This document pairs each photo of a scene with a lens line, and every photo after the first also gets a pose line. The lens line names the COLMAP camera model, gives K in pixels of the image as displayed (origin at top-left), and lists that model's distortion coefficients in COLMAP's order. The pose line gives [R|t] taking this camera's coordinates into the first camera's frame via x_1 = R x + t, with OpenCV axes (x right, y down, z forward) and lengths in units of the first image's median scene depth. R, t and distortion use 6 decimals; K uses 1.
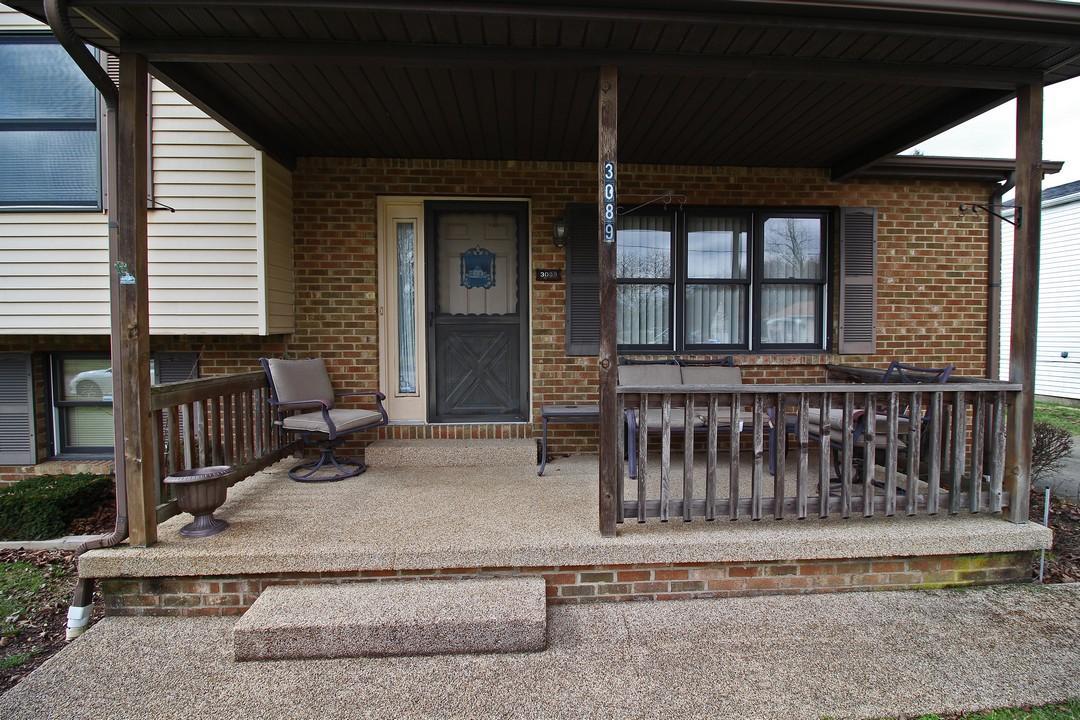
lens RADIAL K [[491.8, 0, 540.5], [0, 491.8, 352.7], [0, 0, 1]] dist [-0.013744, -0.000132]
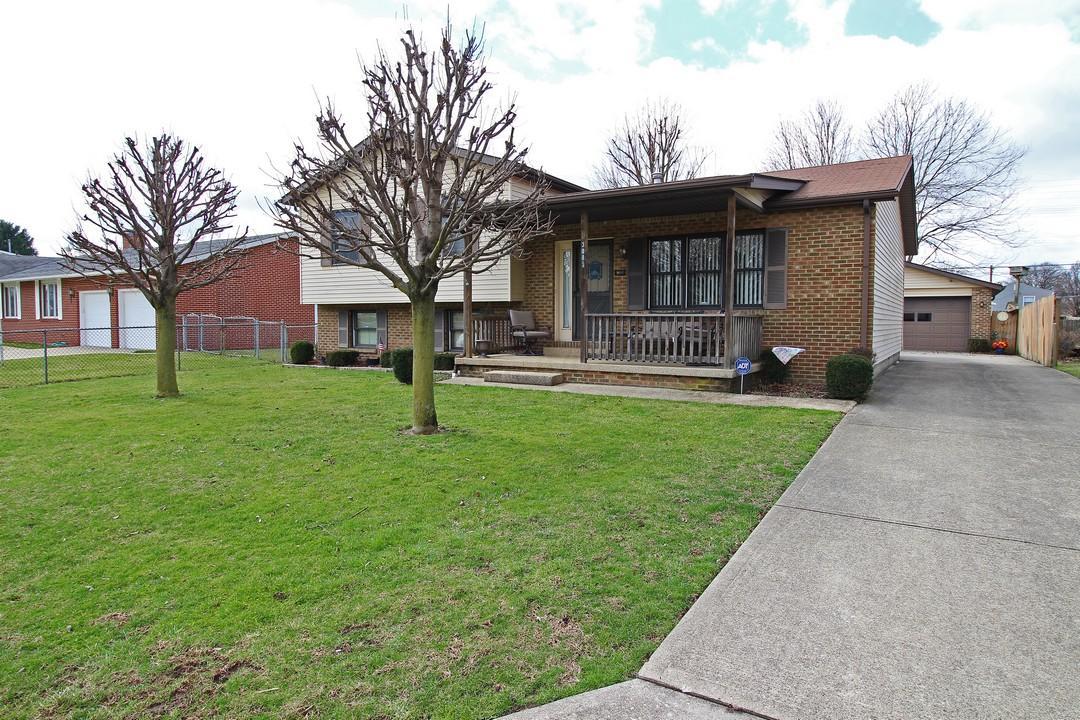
lens RADIAL K [[626.1, 0, 541.5], [0, 626.1, 358.0], [0, 0, 1]] dist [-0.003434, -0.000161]
pose [[0.810985, 0.040198, -0.583684, 1.327966], [-0.028309, 0.999164, 0.029477, 0.140995], [0.584382, -0.007382, 0.811445, -1.398529]]
